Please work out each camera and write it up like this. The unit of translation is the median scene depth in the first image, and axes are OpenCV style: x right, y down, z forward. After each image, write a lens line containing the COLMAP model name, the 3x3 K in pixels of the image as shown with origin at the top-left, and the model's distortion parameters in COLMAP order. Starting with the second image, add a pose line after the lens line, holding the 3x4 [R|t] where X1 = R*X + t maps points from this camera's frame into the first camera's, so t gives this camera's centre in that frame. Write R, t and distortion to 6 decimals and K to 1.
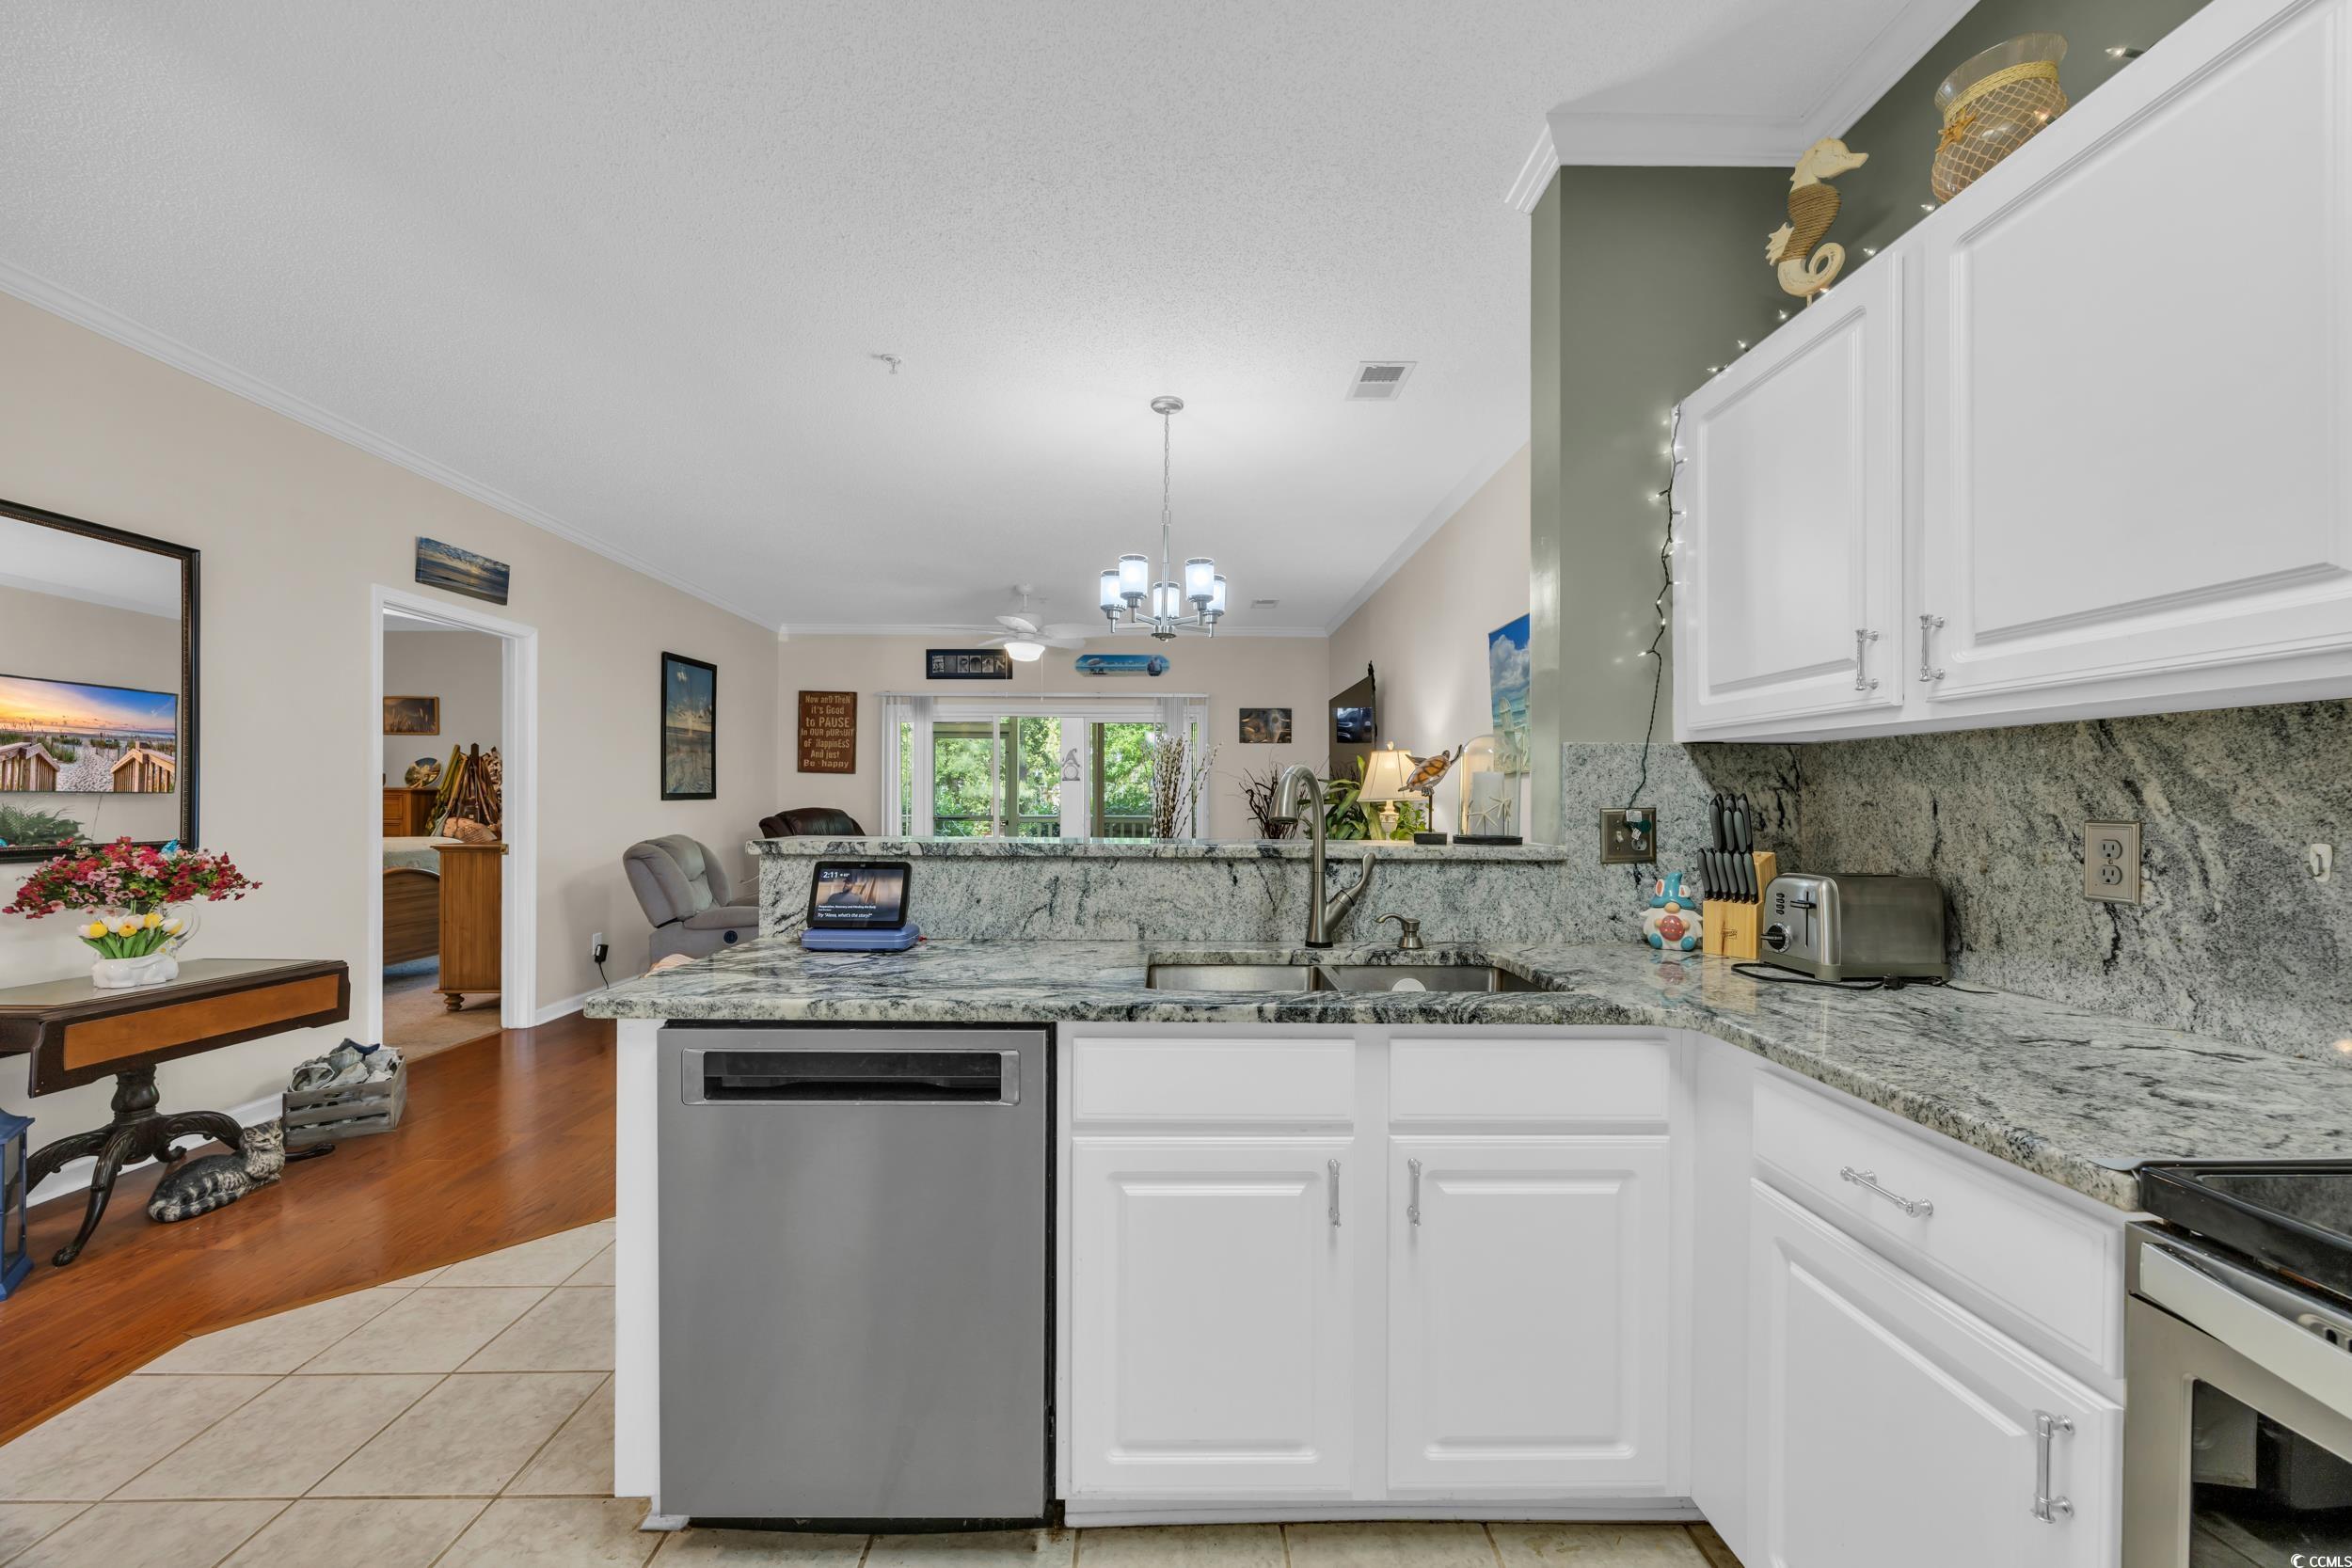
lens RADIAL K [[900.3, 0, 1181.7], [0, 900.3, 802.7], [0, 0, 1]] dist [-0.006229, 0.001533]
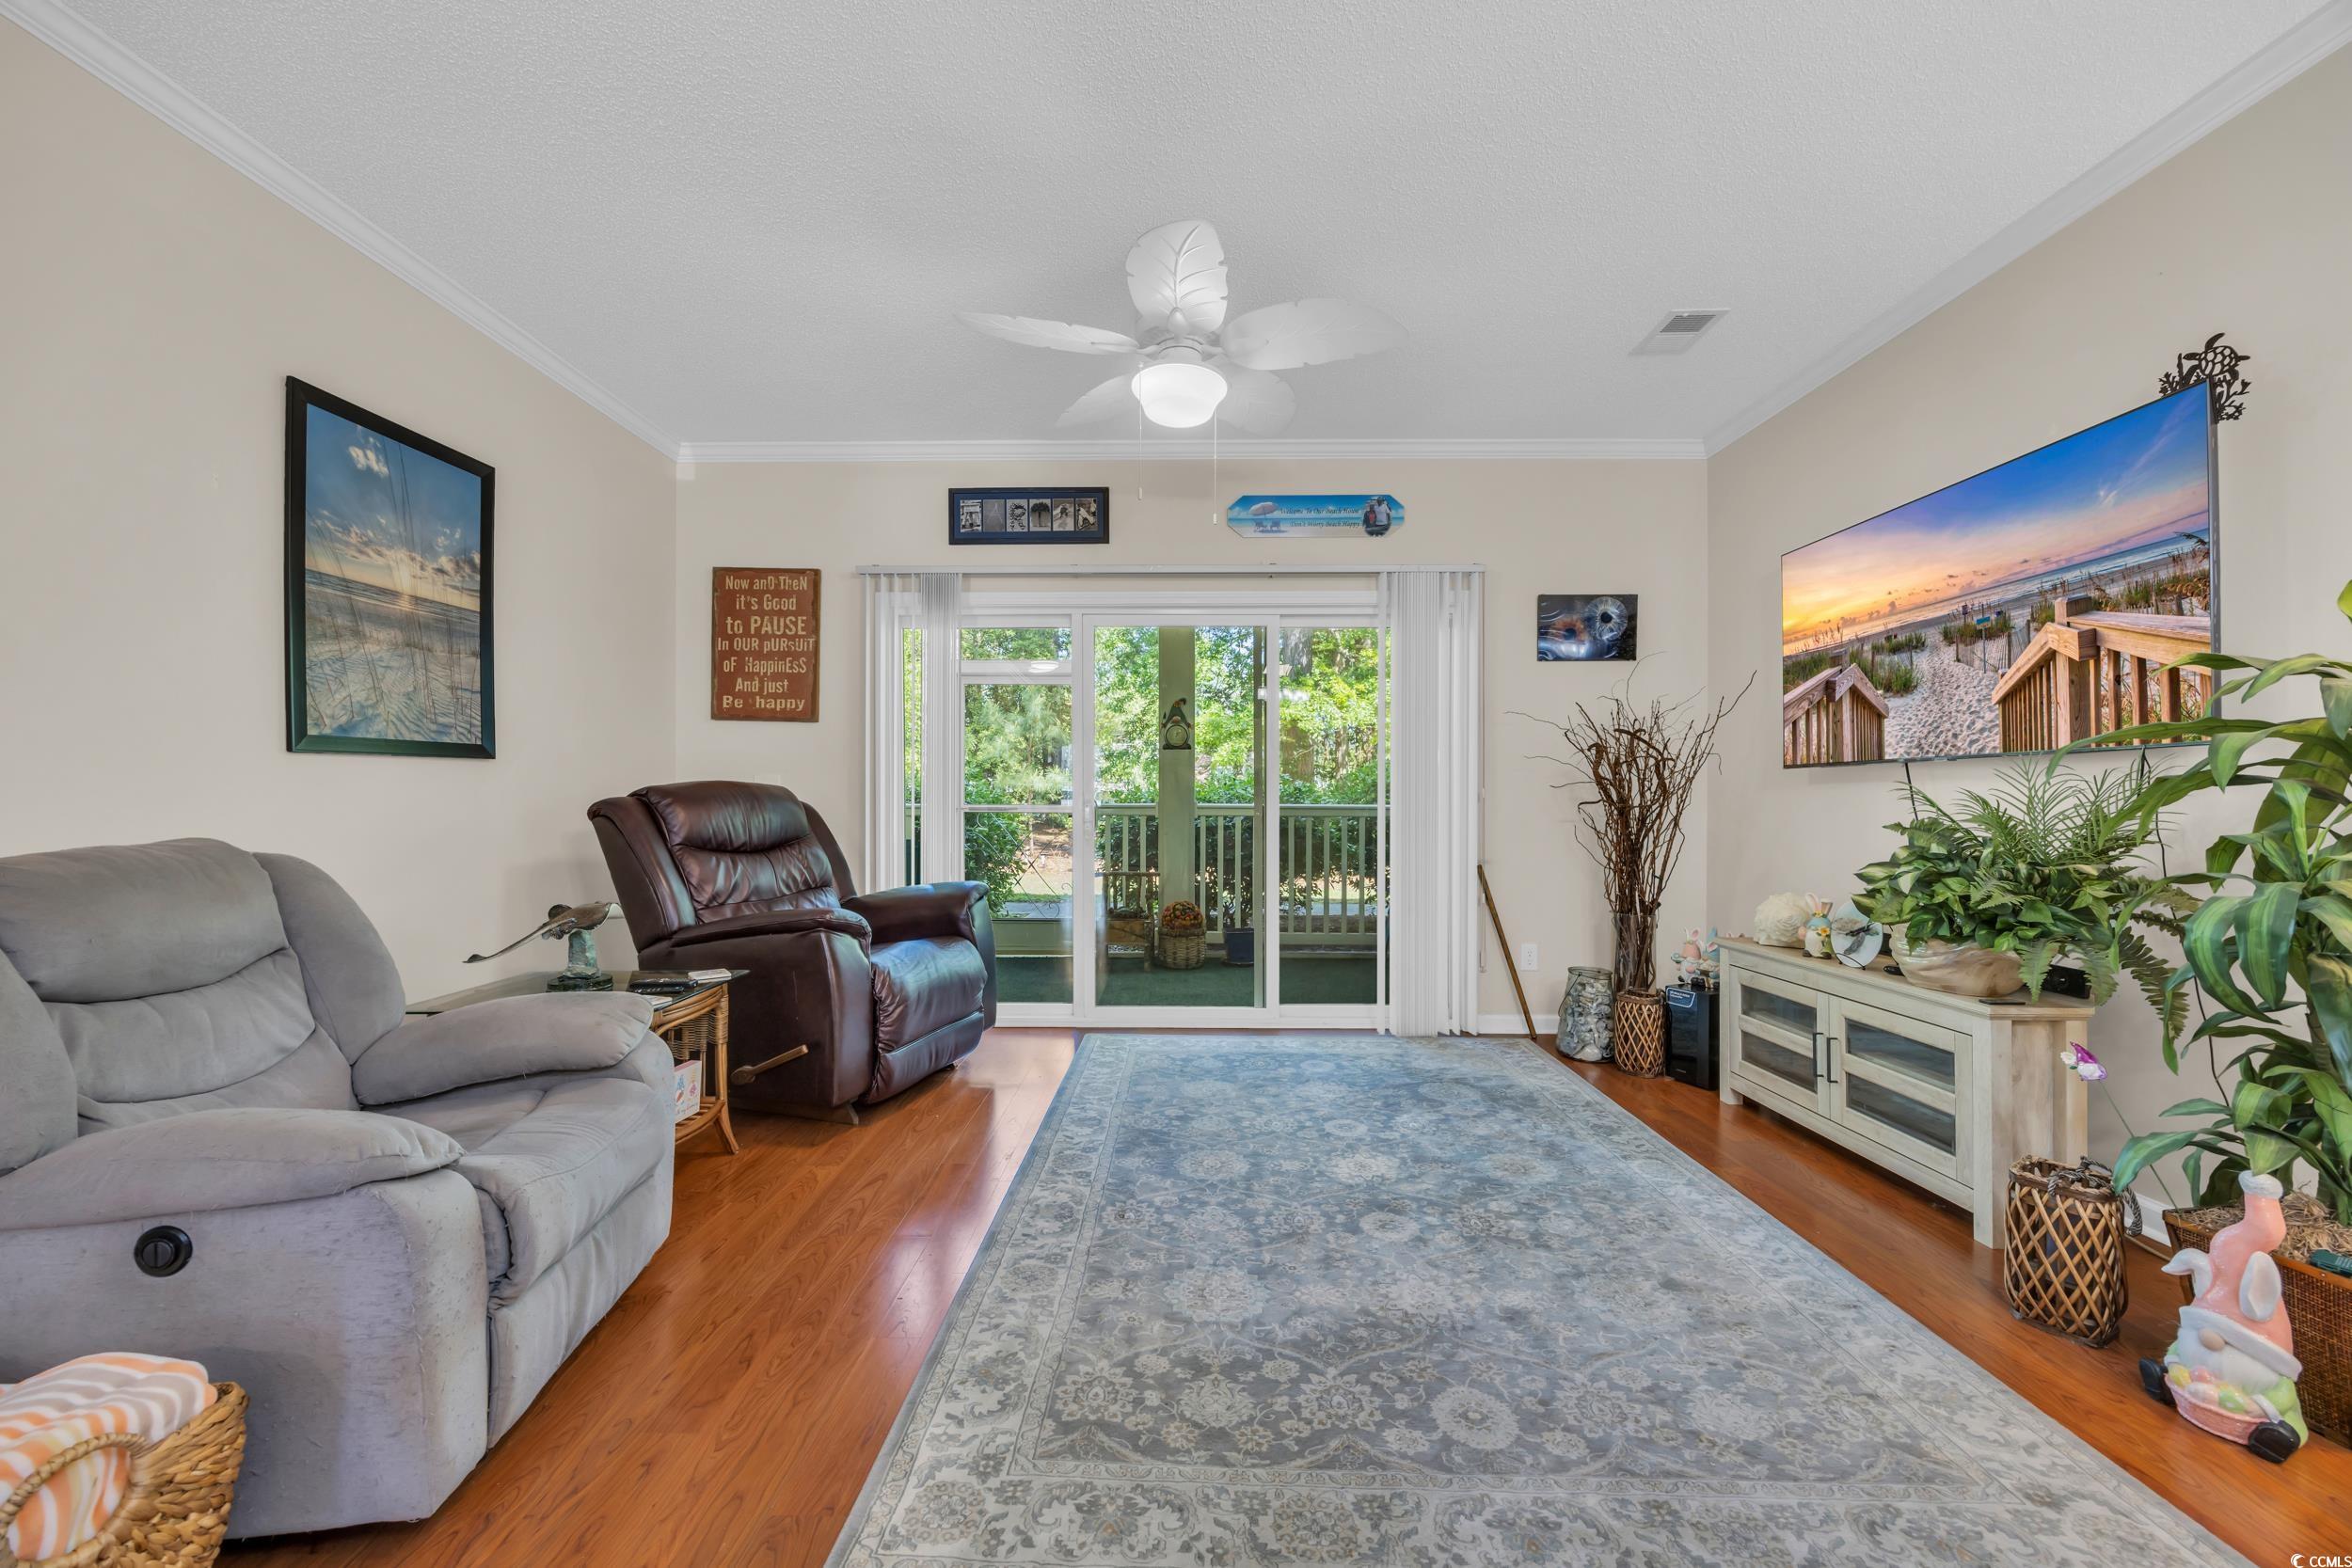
lens RADIAL K [[900.3, 0, 1175.1], [0, 900.3, 795.7], [0, 0, 1]] dist [-0.006229, 0.001533]
pose [[0.999254, -0.001060, -0.038594, -0.548882], [0.000872, 0.999988, -0.004896, 0.062075], [0.038599, 0.004859, 0.999243, 2.009726]]
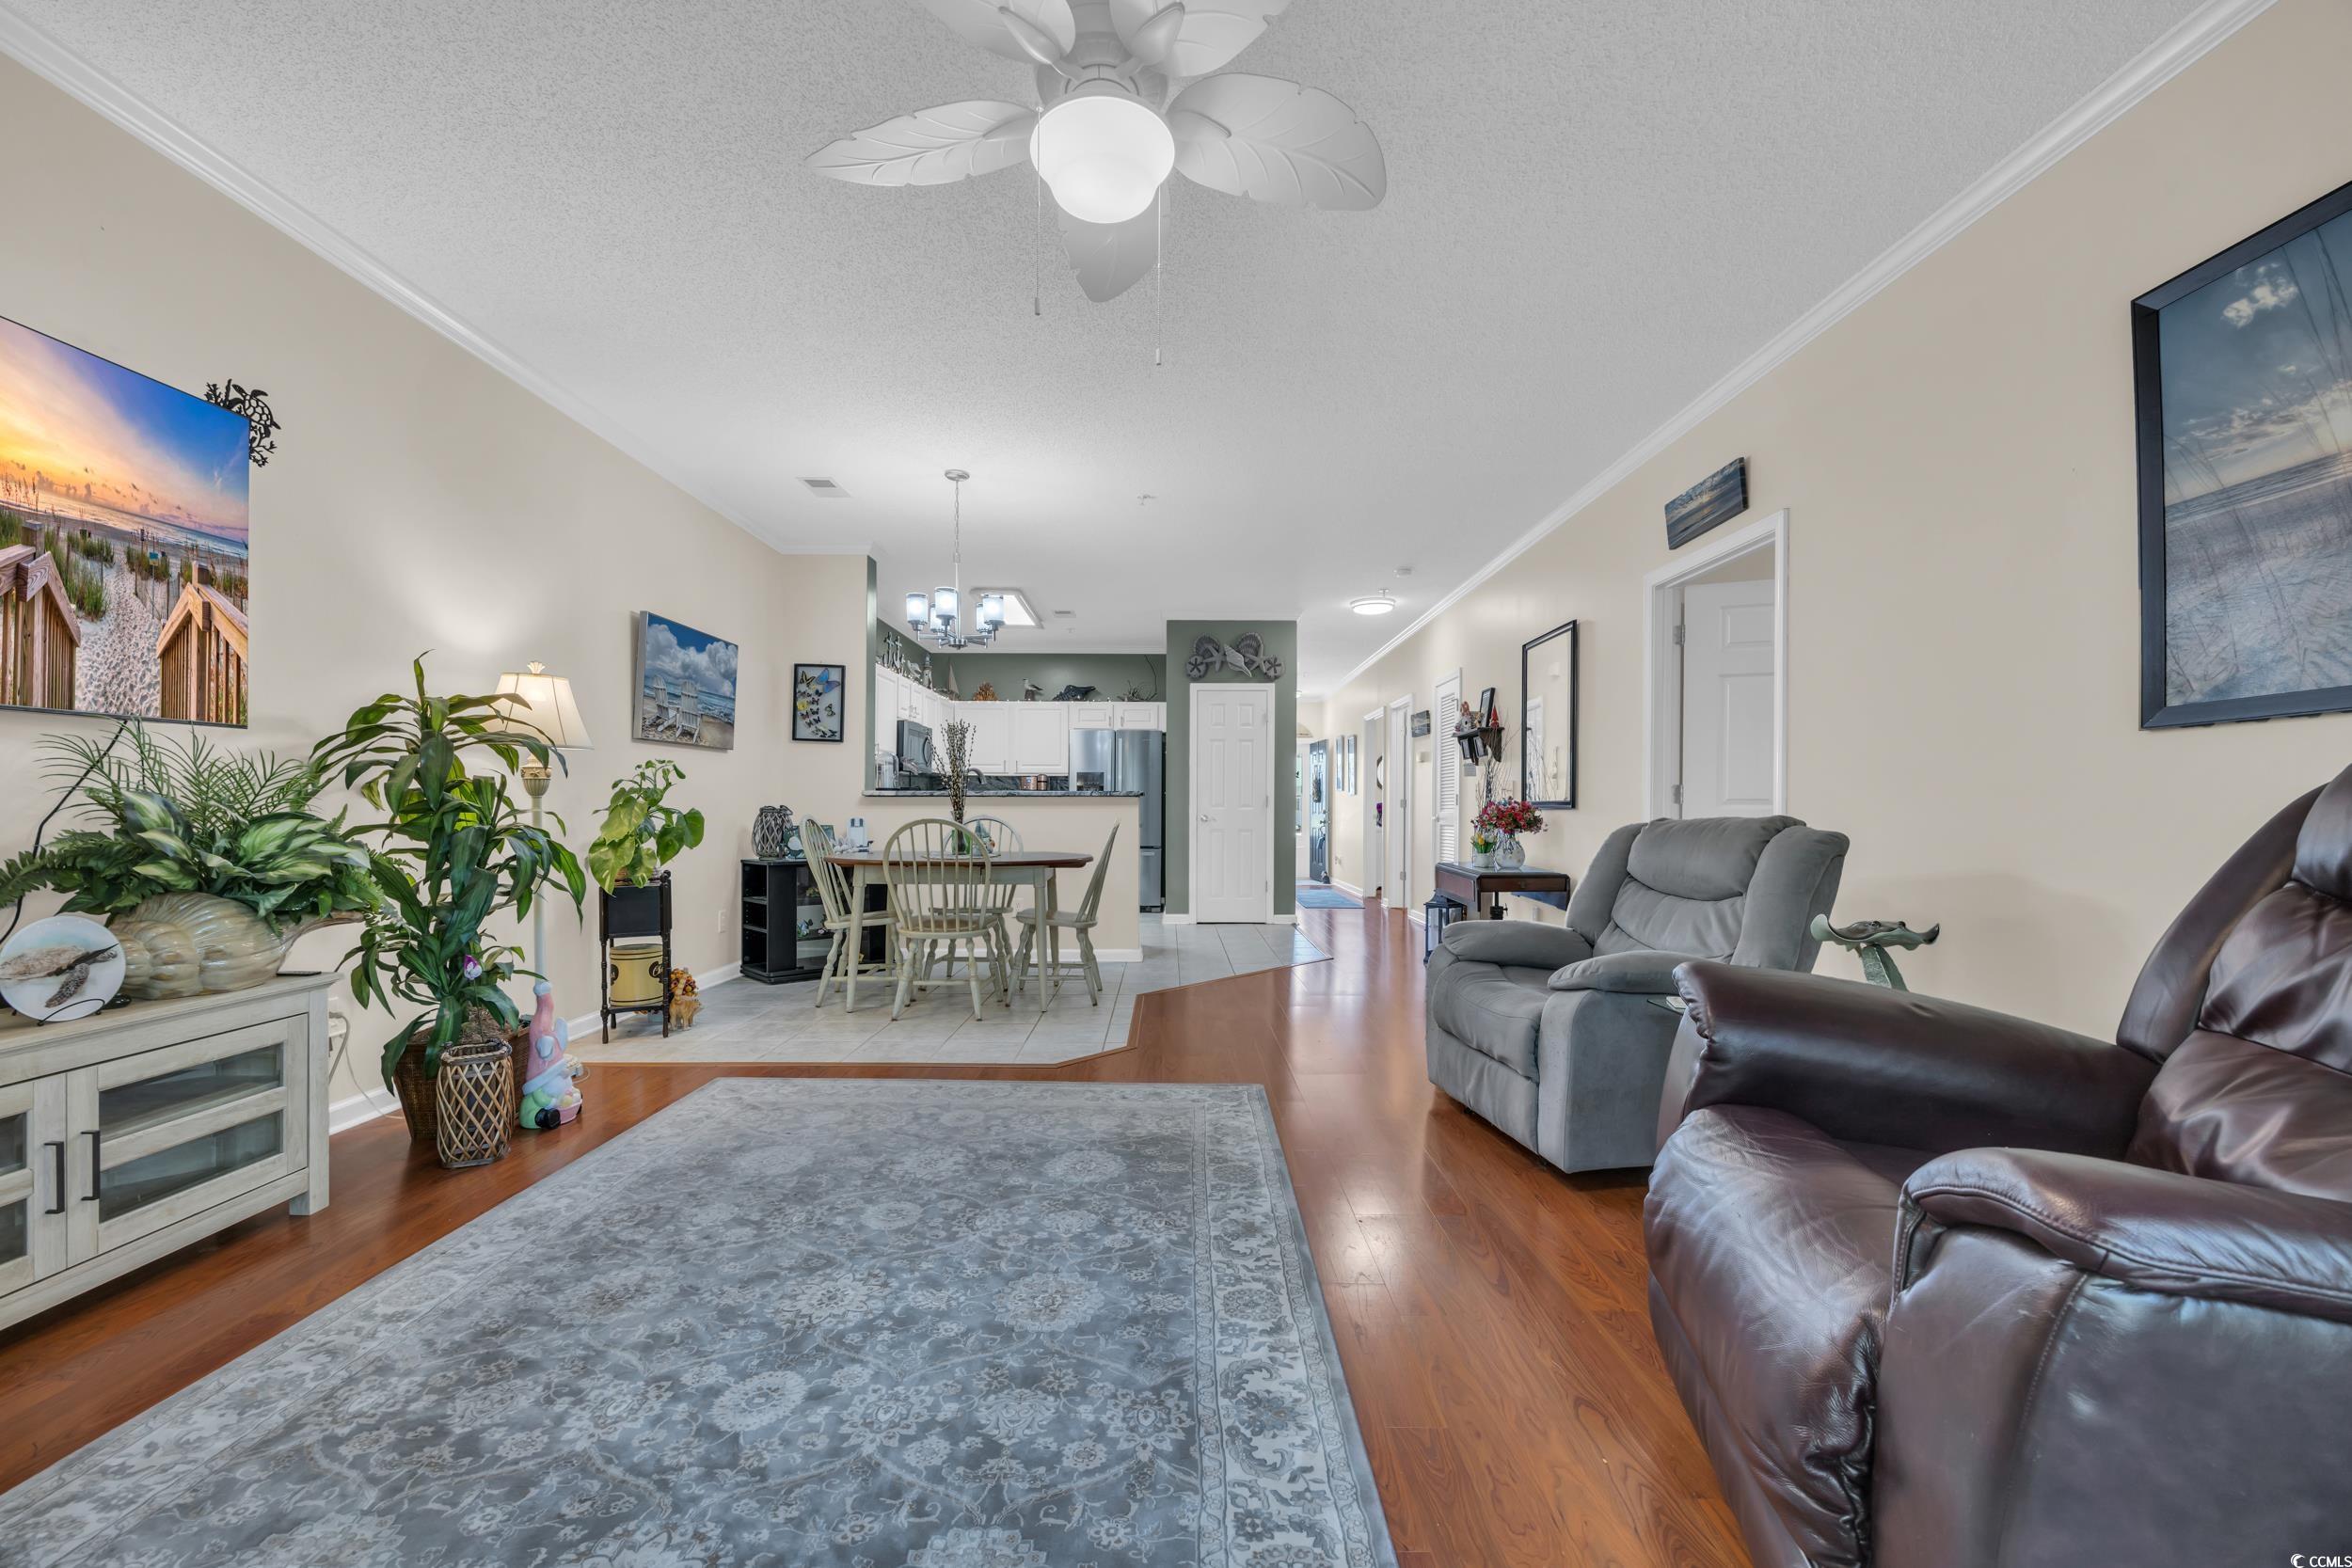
lens RADIAL K [[900.3, 0, 1174.7], [0, 900.3, 802.6], [0, 0, 1]] dist [-0.006229, 0.001533]
pose [[-0.999819, -0.008830, 0.016834, -0.693843], [-0.008877, 0.999957, -0.002727, 0.094831], [-0.016809, -0.002876, -0.999855, 4.405581]]
